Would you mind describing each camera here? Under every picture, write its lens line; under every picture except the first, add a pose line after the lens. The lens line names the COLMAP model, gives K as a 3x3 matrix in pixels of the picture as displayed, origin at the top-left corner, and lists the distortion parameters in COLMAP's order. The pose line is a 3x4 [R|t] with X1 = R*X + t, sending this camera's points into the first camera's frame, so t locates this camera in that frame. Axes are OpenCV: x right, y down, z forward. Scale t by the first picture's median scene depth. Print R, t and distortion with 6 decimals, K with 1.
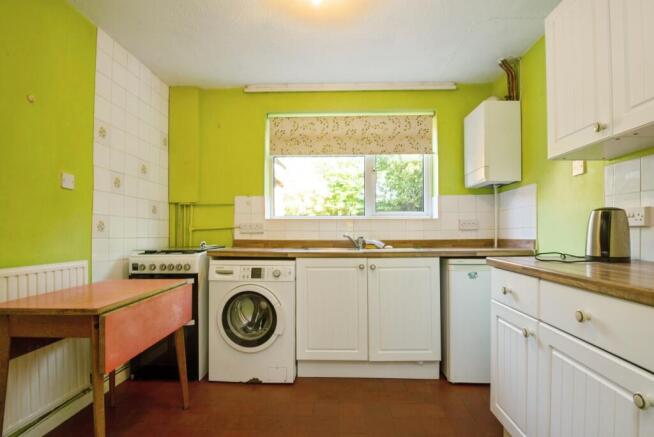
lens RADIAL K [[330.0, 0, 328.3], [0, 330.0, 239.5], [0, 0, 1]] dist [-0.026732, -0.002003]
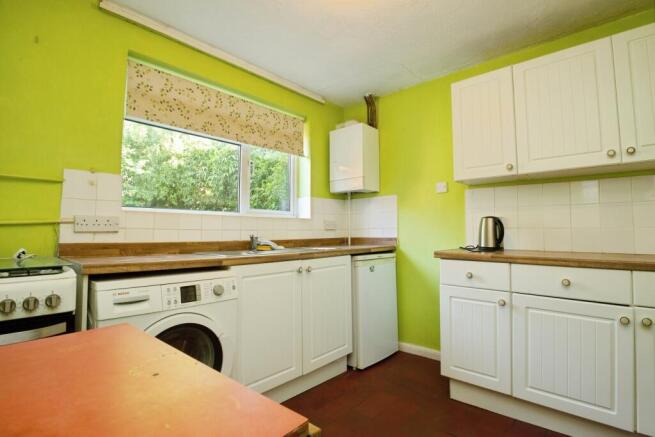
lens RADIAL K [[324.5, 0, 324.1], [0, 324.5, 218.0], [0, 0, 1]] dist [-0.026601, -0.000143]
pose [[0.638756, 0.036058, 0.768564, -0.437995], [0.015092, 0.998122, -0.059371, -0.004282], [-0.769261, 0.049522, 0.637013, 0.310529]]
